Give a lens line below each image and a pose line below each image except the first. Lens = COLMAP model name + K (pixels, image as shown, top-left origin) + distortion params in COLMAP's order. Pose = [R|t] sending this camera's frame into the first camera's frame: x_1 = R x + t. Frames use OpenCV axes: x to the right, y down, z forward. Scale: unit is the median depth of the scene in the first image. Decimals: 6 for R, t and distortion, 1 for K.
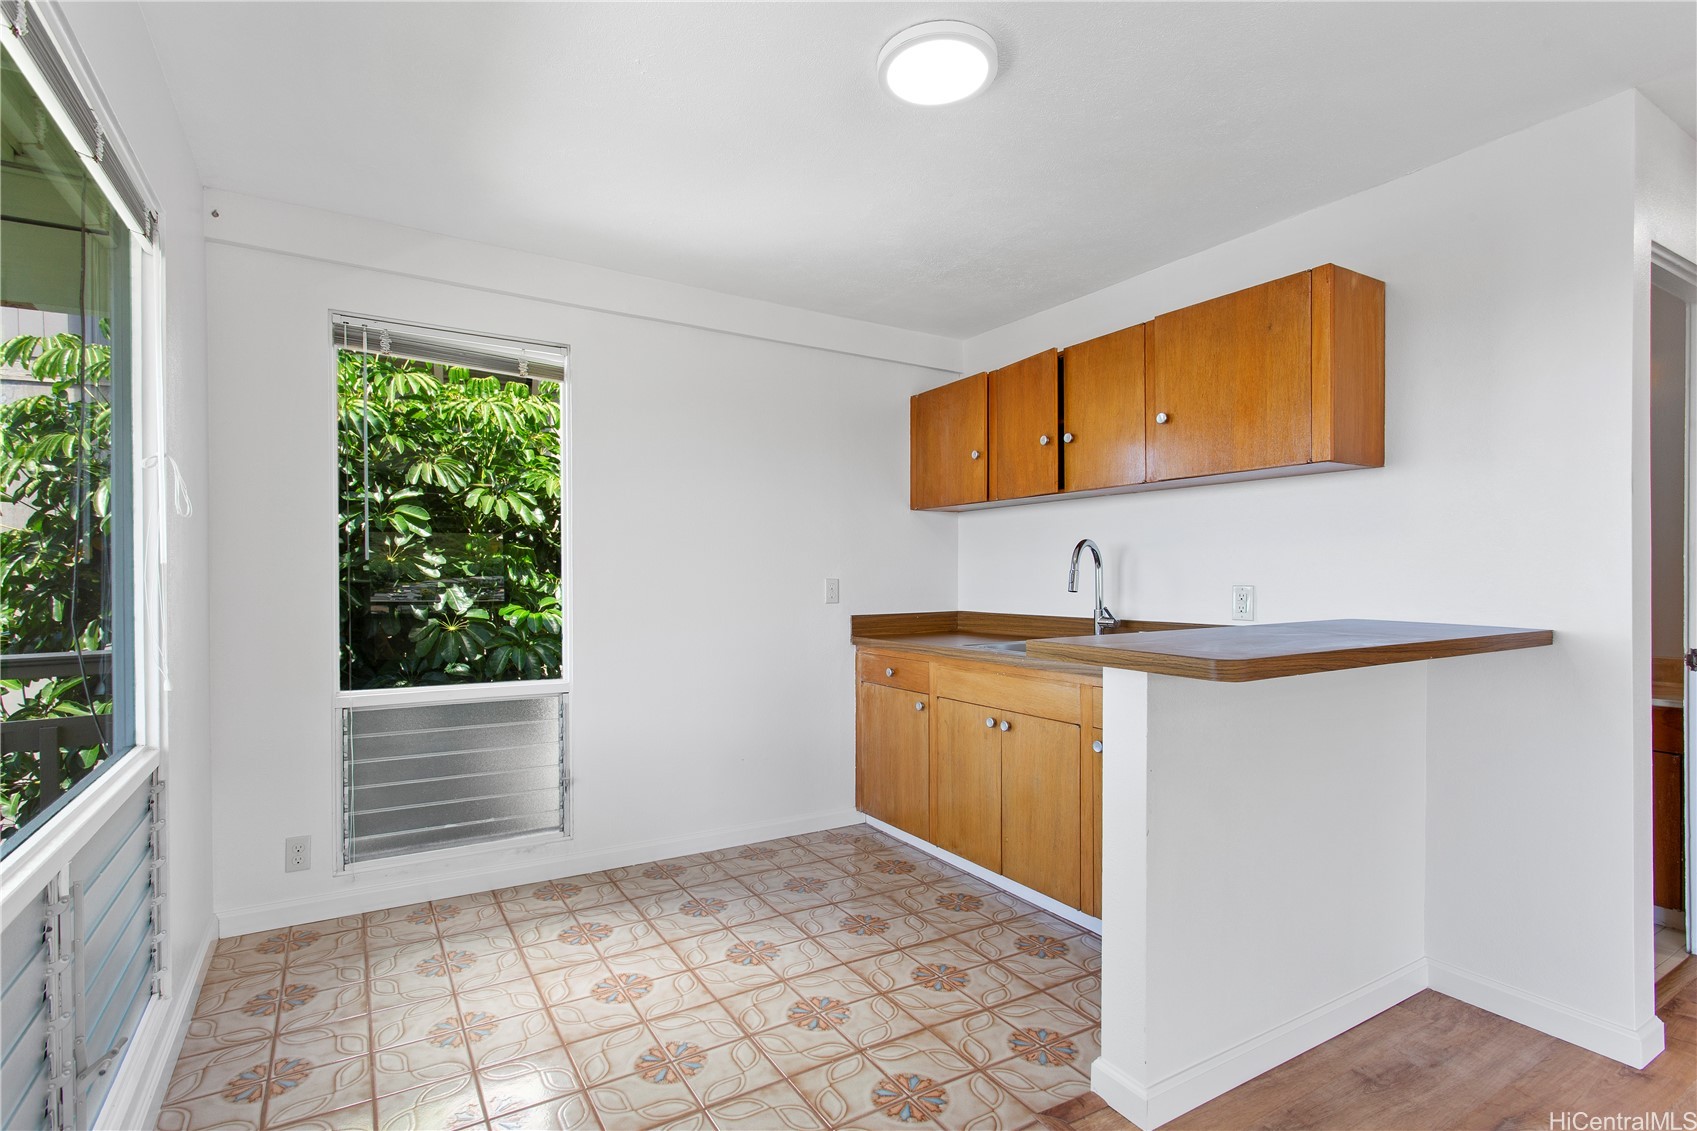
lens RADIAL K [[846.0, 0, 876.3], [0, 846.0, 580.6], [0, 0, 1]] dist [-0.002452, -0.000256]
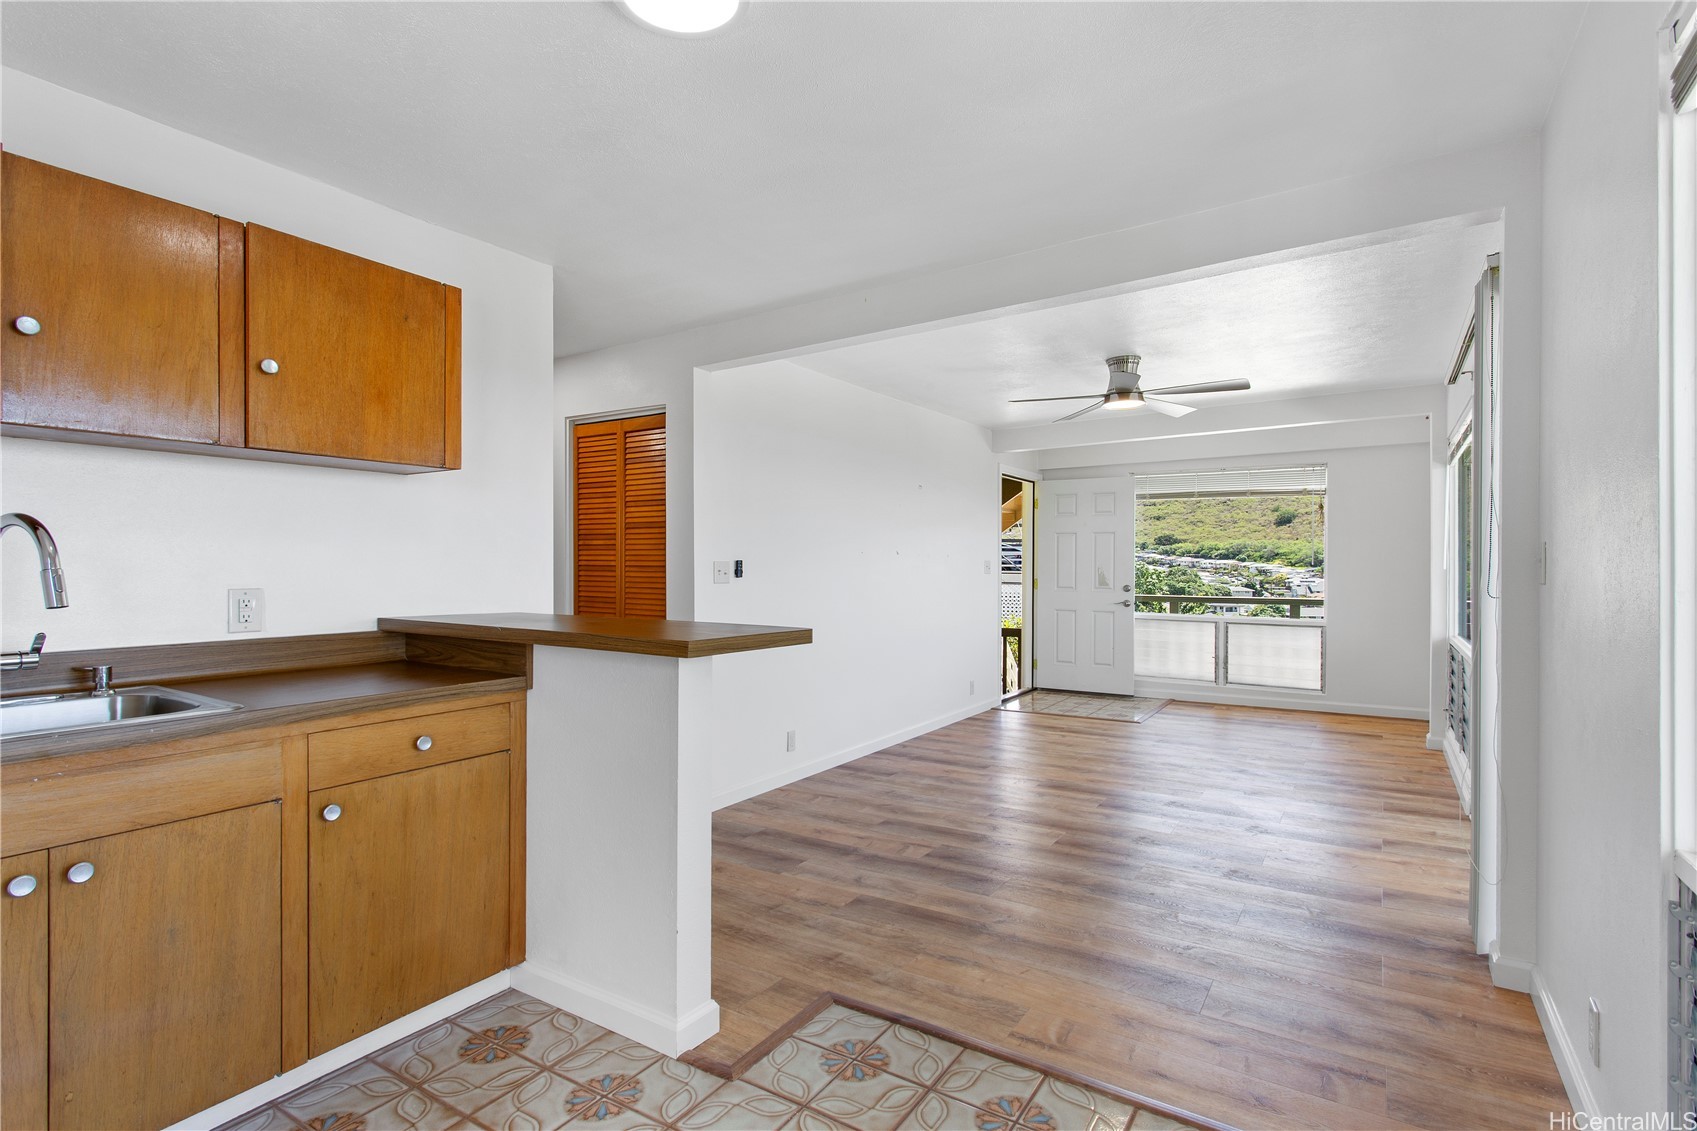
lens RADIAL K [[807.0, 0, 848.5], [0, 807.0, 565.5], [0, 0, 1]] dist [0.000052, 0.000284]
pose [[-0.416982, 0.007162, 0.908886, -0.547587], [0.010660, 0.999939, -0.002988, -0.008928], [-0.908852, 0.008443, -0.417033, 0.873471]]
